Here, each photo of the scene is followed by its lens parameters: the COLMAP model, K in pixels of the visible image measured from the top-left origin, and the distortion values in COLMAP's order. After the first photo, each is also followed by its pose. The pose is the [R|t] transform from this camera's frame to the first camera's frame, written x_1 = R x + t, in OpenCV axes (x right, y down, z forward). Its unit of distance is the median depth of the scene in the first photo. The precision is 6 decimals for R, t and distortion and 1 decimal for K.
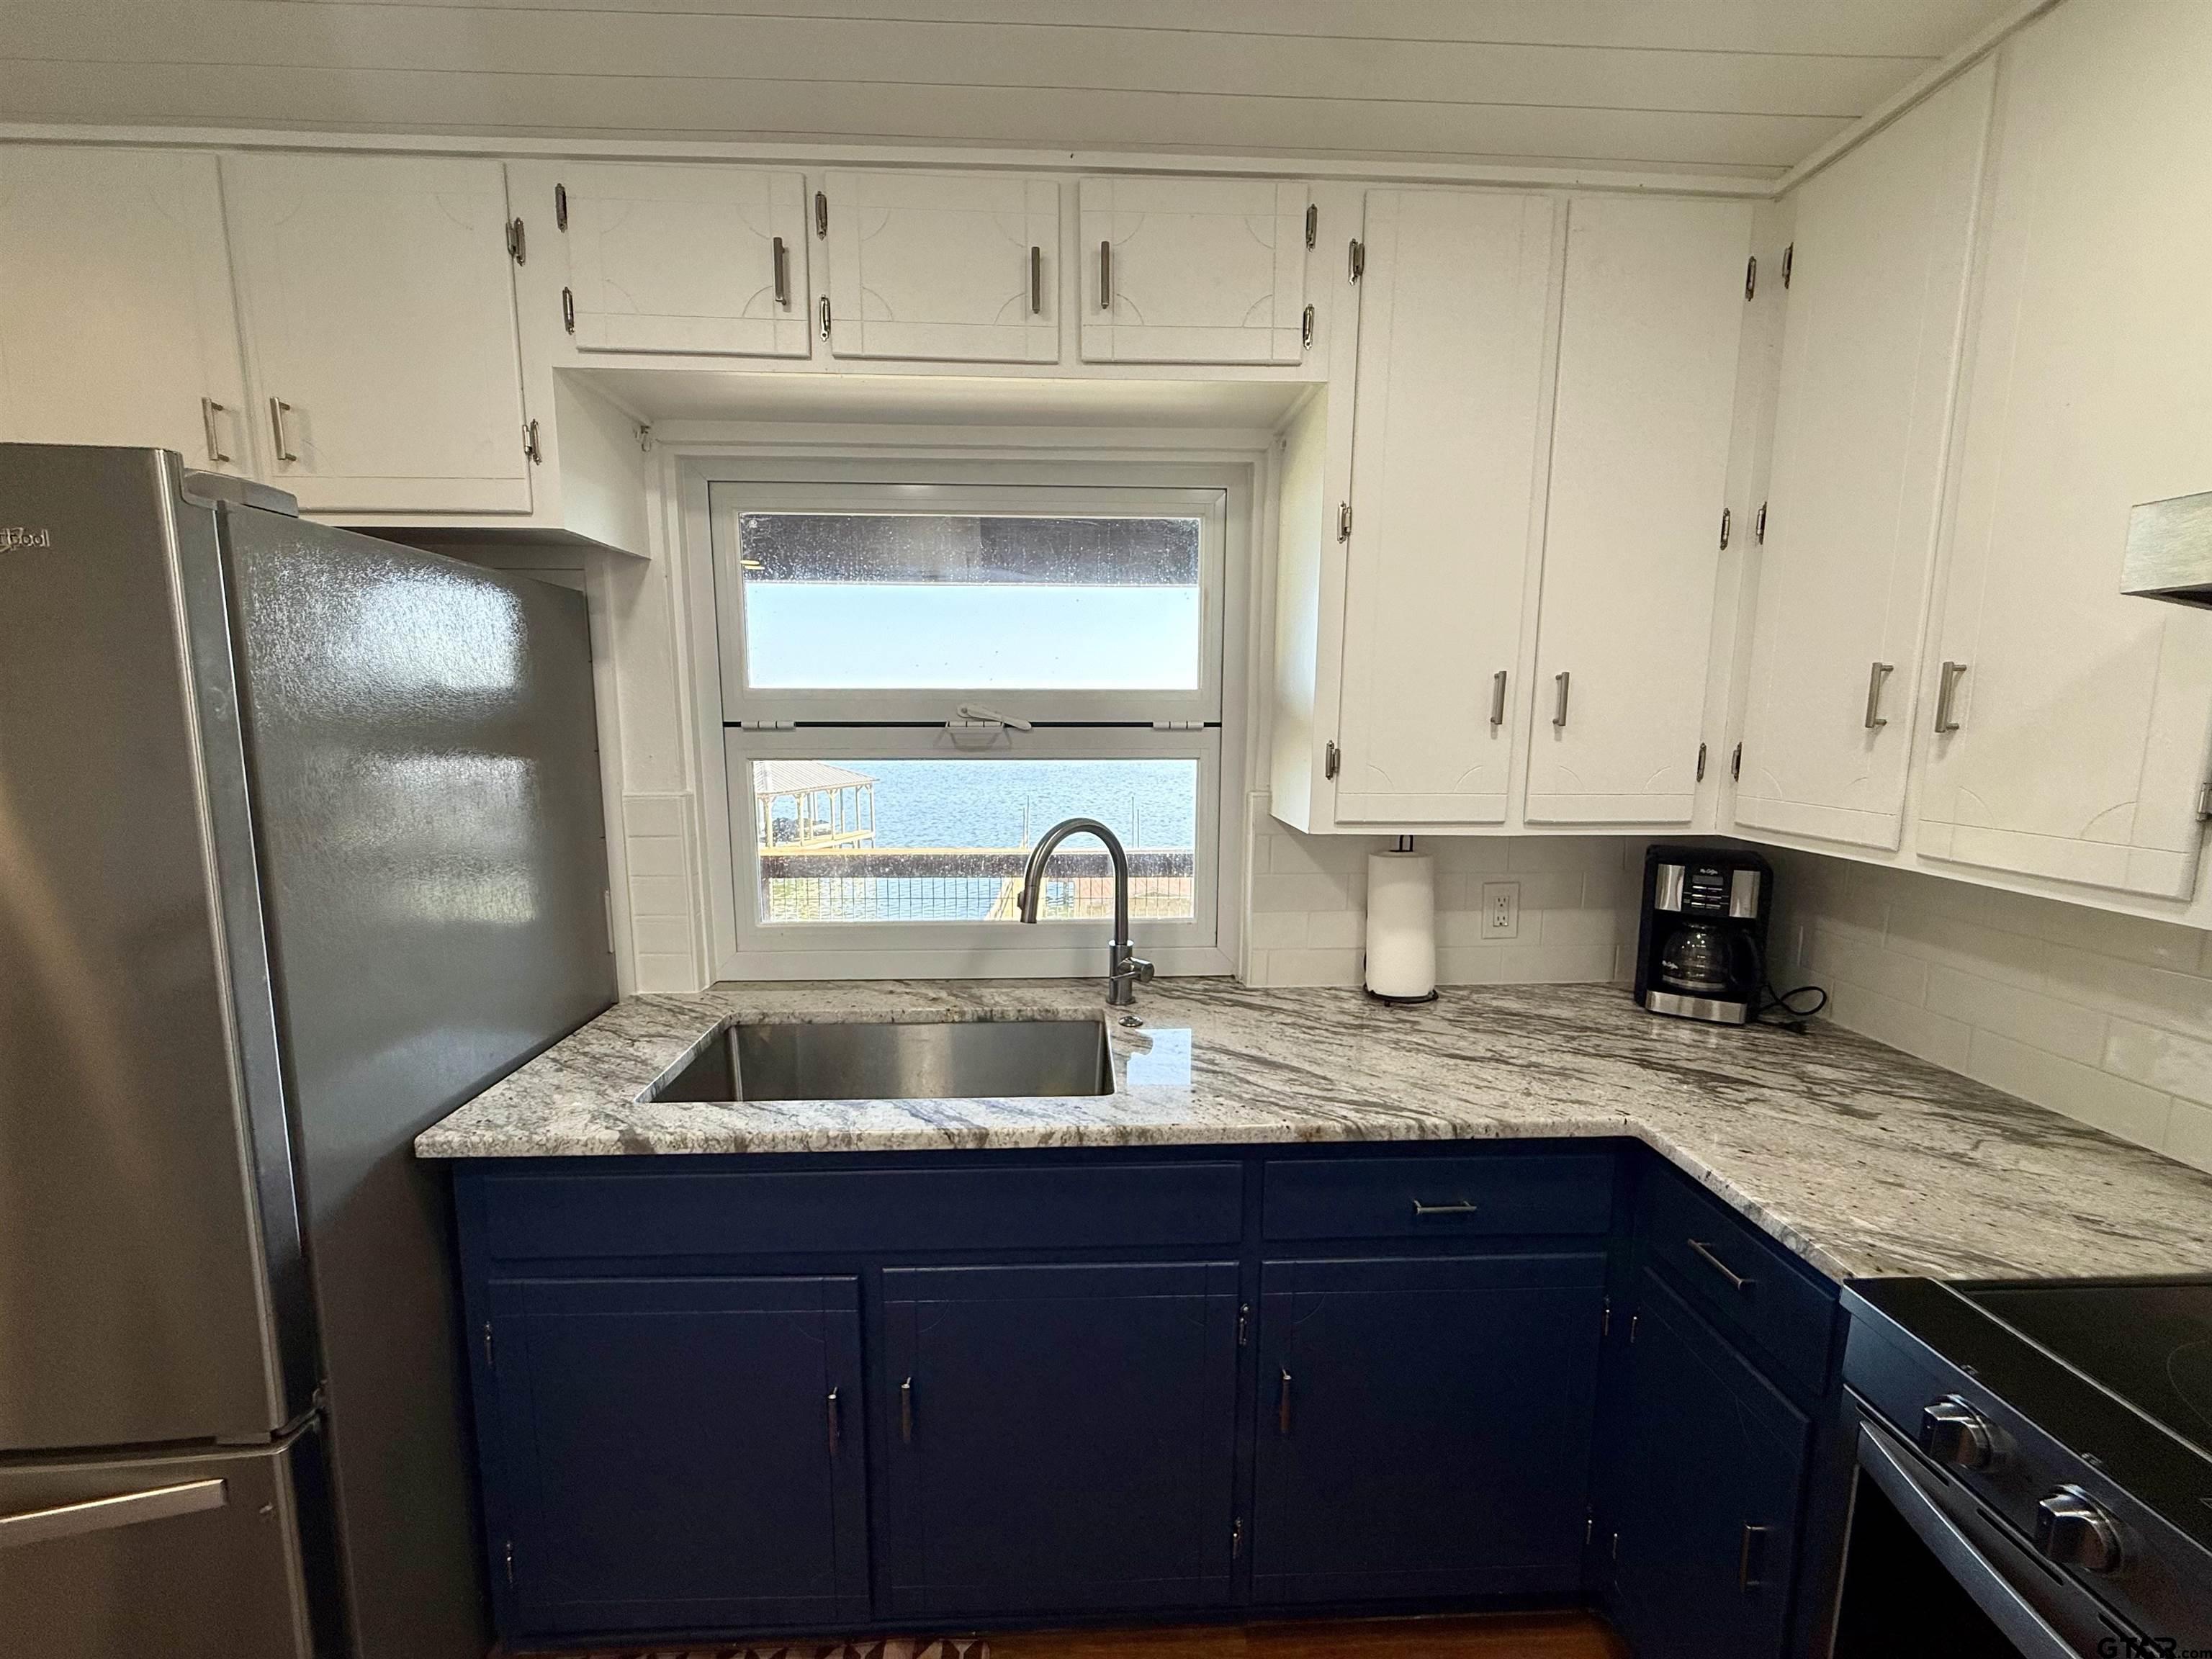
lens RADIAL K [[886.6, 0, 1098.4], [0, 886.6, 827.7], [0, 0, 1]] dist [0.000949, -0.000238]
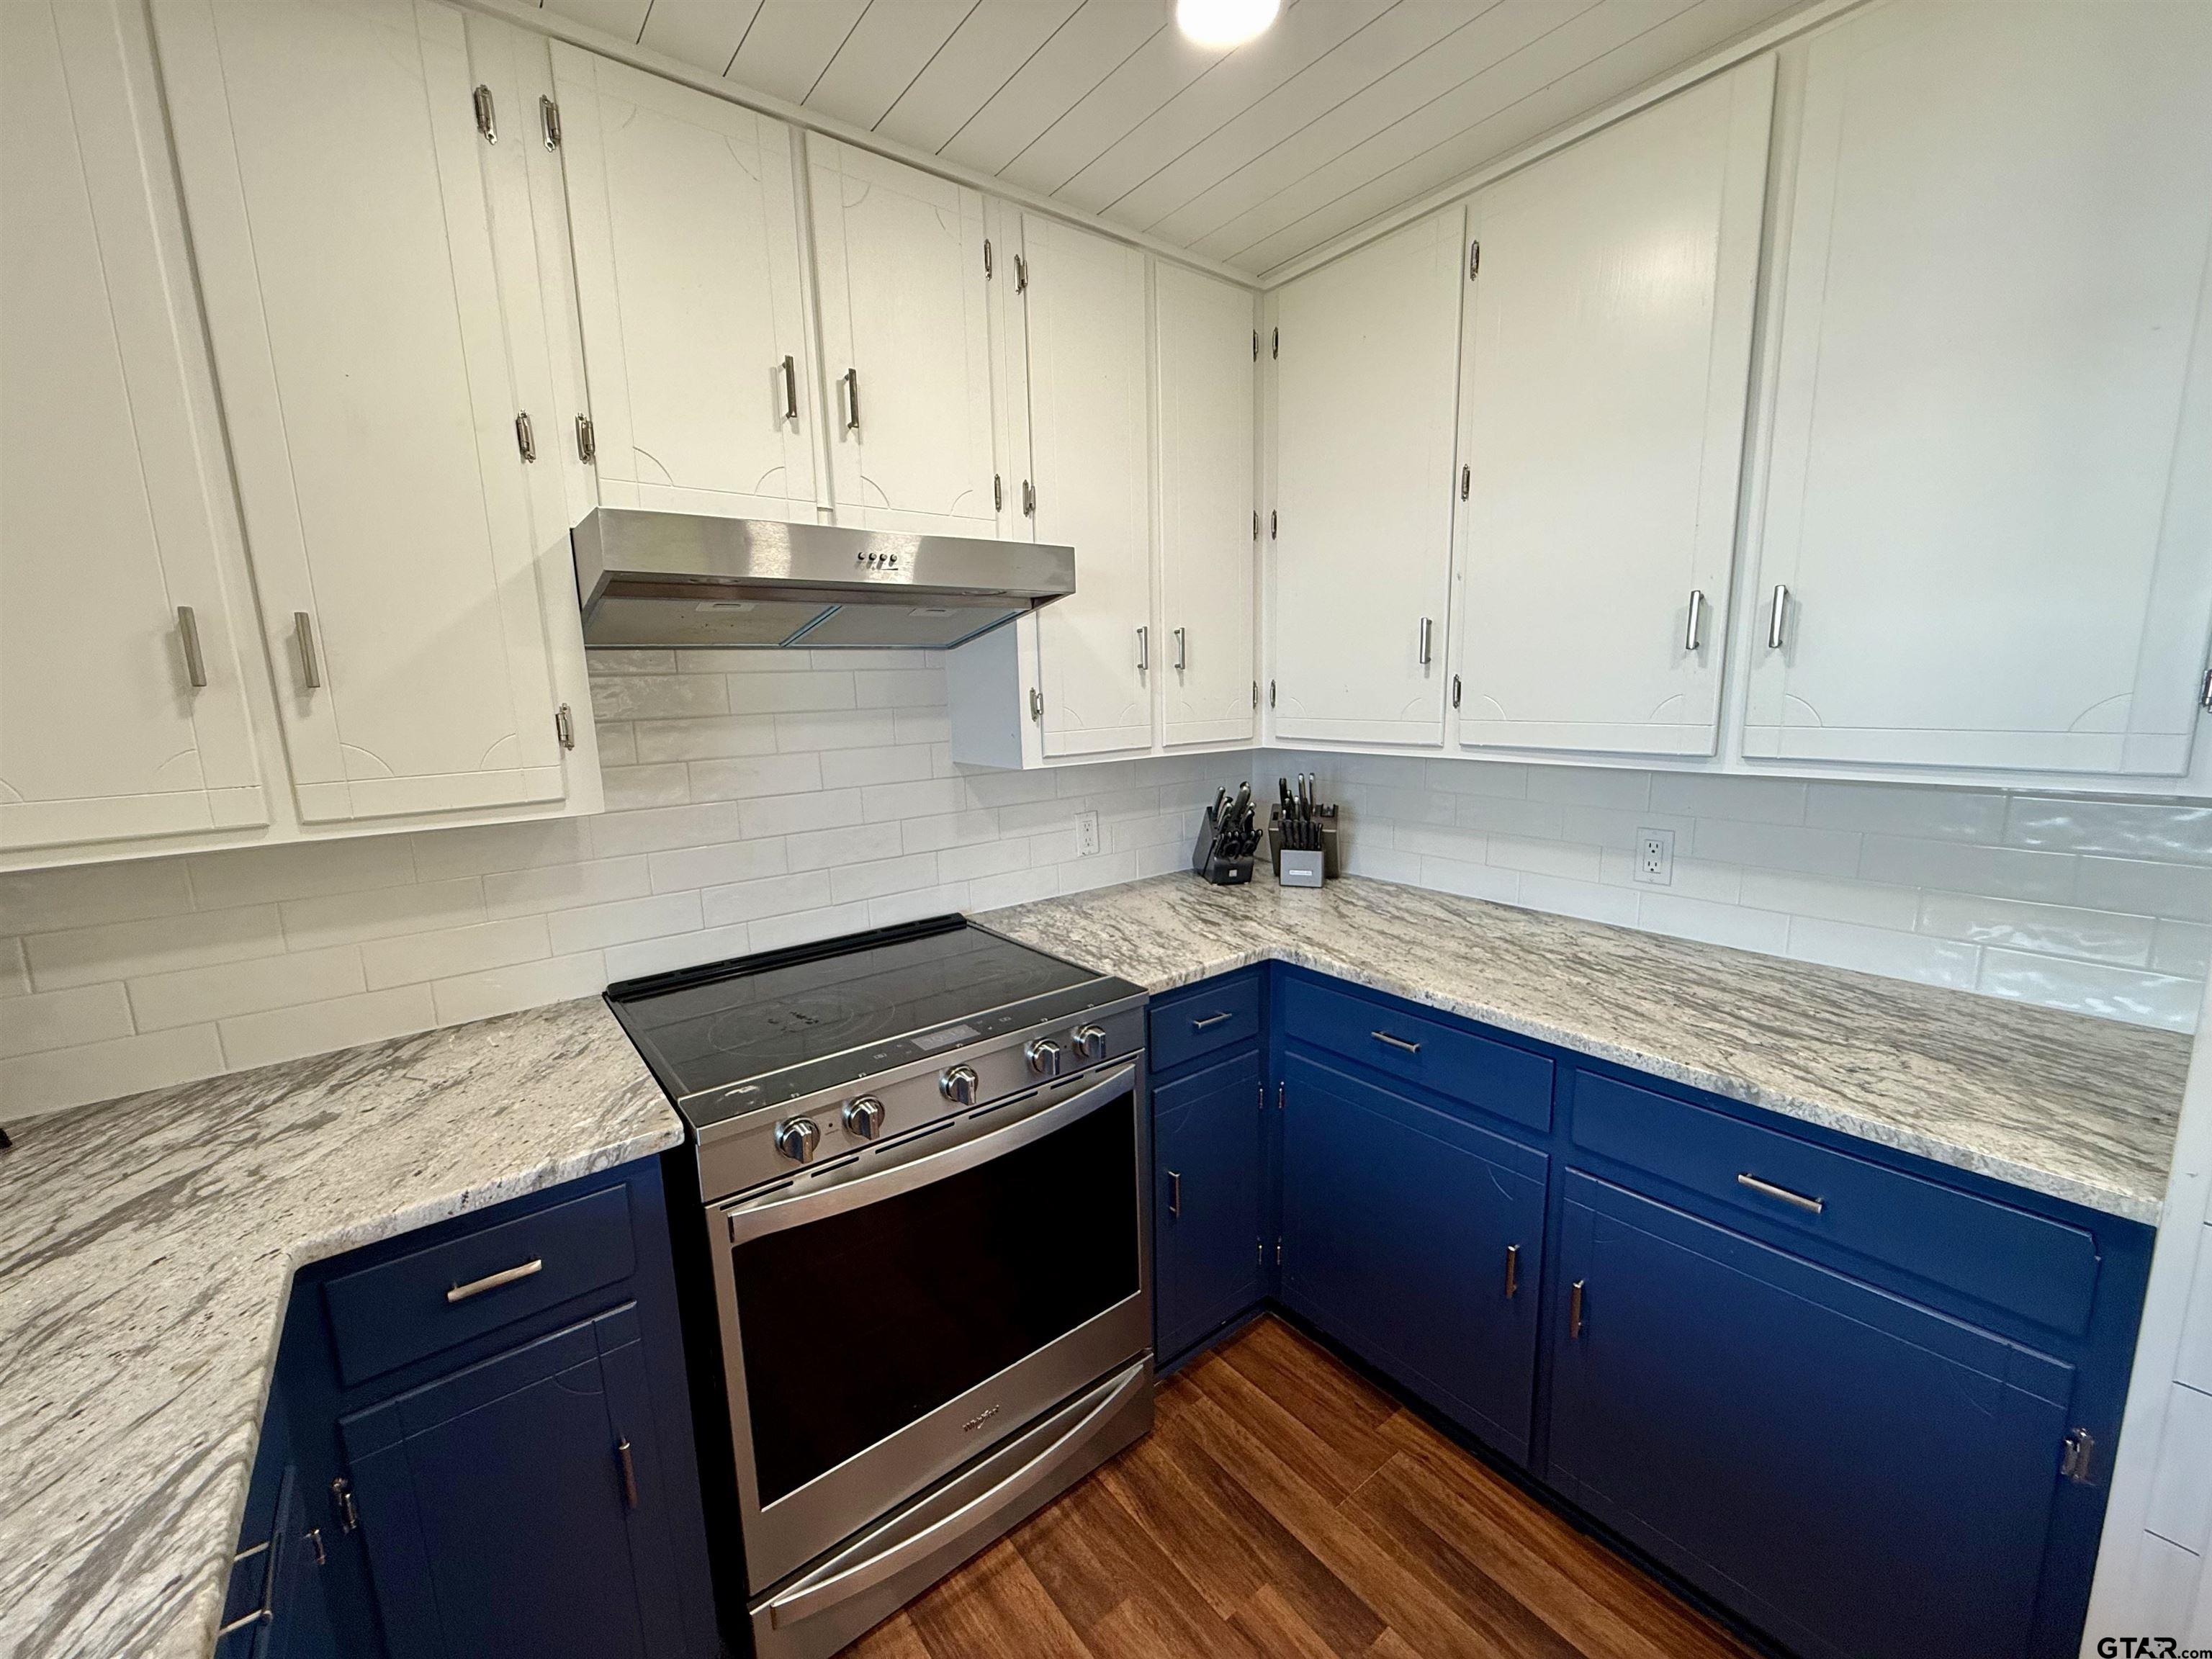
lens RADIAL K [[886.6, 0, 1098.4], [0, 886.6, 827.7], [0, 0, 1]] dist [0.000949, -0.000238]
pose [[-0.575051, -0.117879, 0.809581, -0.270116], [0.139231, 0.961029, 0.238827, -0.062634], [-0.806183, 0.250056, -0.536228, 0.738011]]
